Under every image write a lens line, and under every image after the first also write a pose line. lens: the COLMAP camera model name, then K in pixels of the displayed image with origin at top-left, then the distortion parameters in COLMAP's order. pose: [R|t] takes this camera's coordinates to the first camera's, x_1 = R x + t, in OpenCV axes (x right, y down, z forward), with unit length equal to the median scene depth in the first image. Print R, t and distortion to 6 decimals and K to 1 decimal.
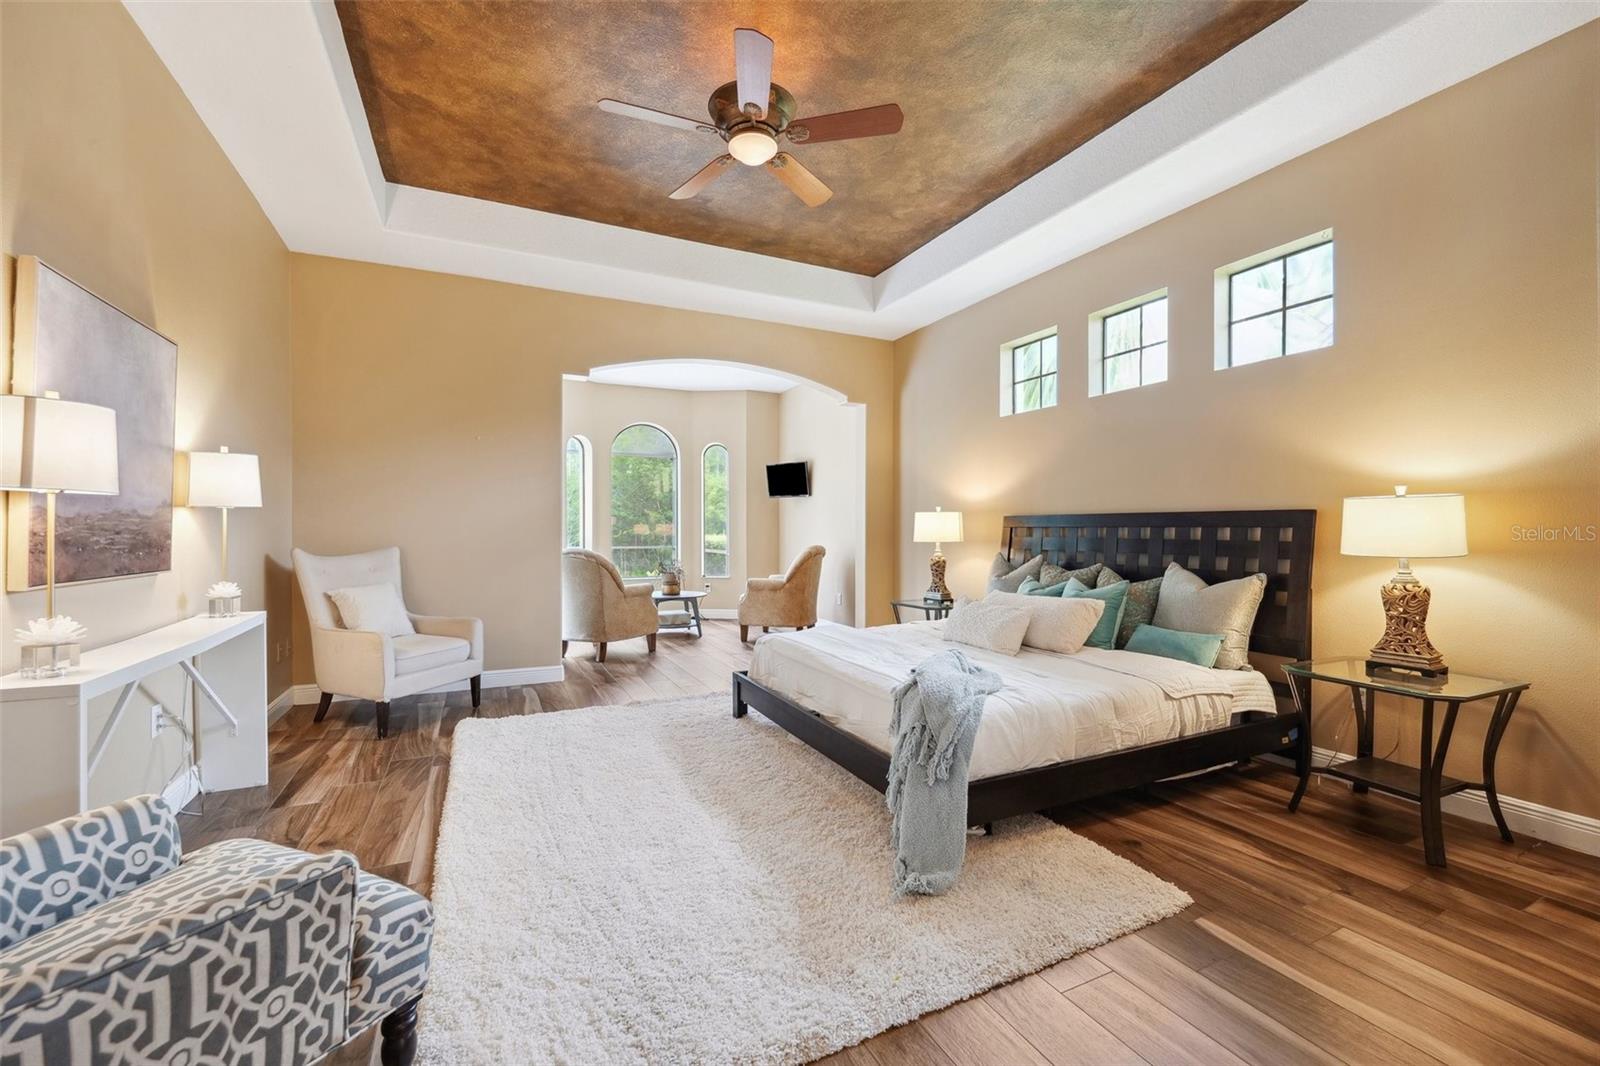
lens RADIAL K [[658.4, 0, 786.0], [0, 658.4, 530.1], [0, 0, 1]] dist [-0.006271, 0.000118]
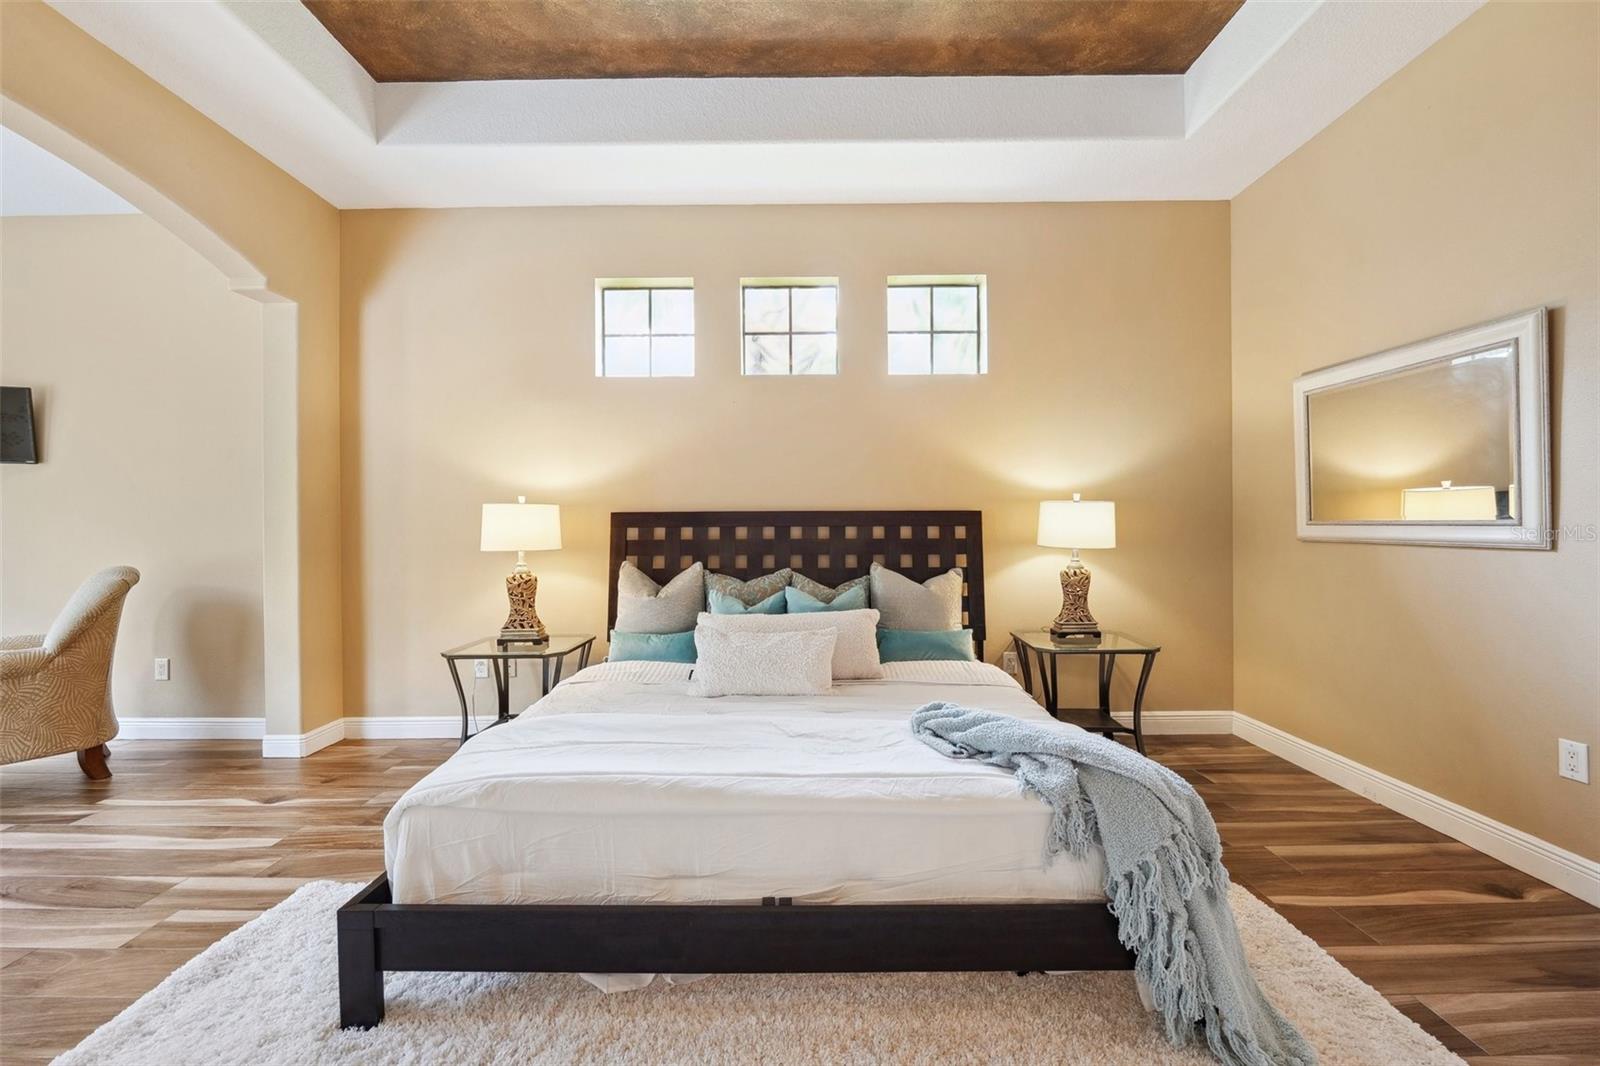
lens RADIAL K [[658.4, 0, 798.0], [0, 658.4, 534.1], [0, 0, 1]] dist [-0.006271, 0.000118]
pose [[0.423131, -0.006663, 0.906044, -0.329908], [0.008204, 0.999960, 0.003522, 0.003390], [-0.906032, 0.005943, 0.423168, 0.655691]]
